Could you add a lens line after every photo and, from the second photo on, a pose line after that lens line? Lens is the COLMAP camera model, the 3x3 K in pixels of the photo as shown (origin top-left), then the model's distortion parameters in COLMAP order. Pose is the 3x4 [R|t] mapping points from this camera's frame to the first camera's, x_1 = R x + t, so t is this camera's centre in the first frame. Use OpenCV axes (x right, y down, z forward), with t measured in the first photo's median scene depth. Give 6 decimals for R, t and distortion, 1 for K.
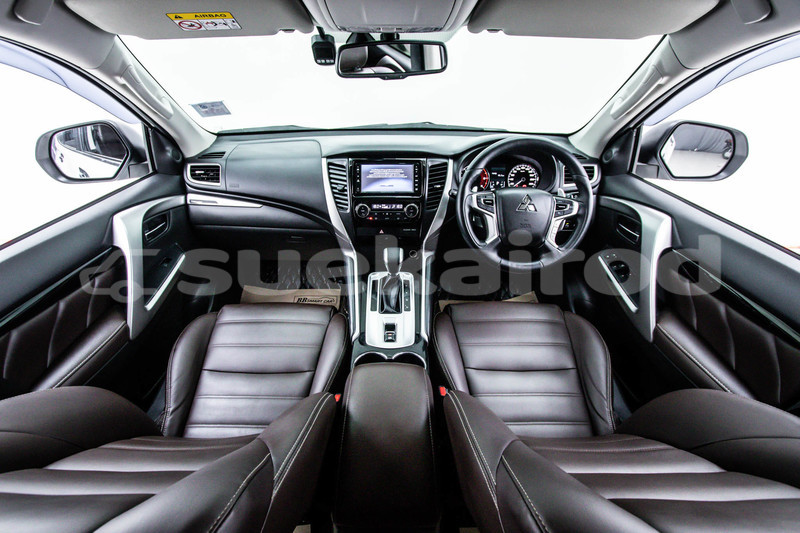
lens RADIAL K [[393.5, 0, 400.0], [0, 393.5, 266.5], [0, 0, 1]] dist [-0.000753, -0.000210]
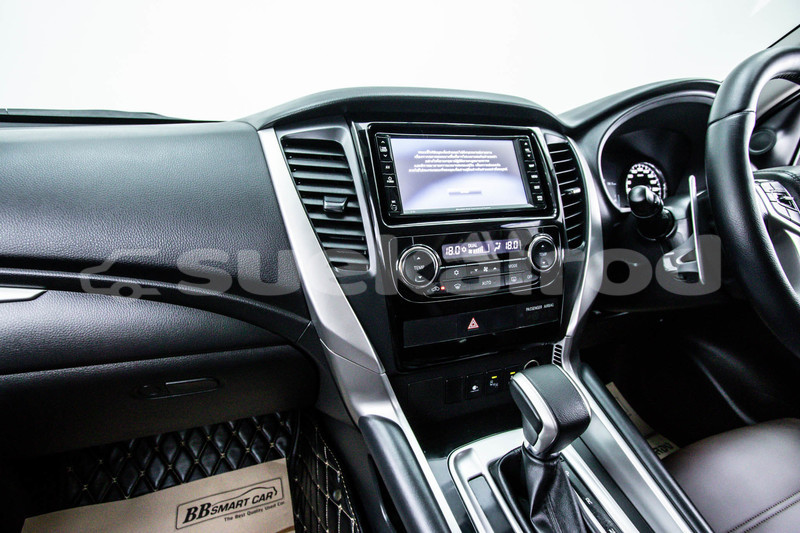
lens RADIAL K [[393.5, 0, 400.0], [0, 393.5, 266.5], [0, 0, 1]] dist [-0.000753, -0.000210]
pose [[0.950375, -0.100301, 0.294494, -0.199599], [0.157207, 0.971686, -0.176384, -0.087745], [-0.268464, 0.213928, 0.939235, 0.695645]]
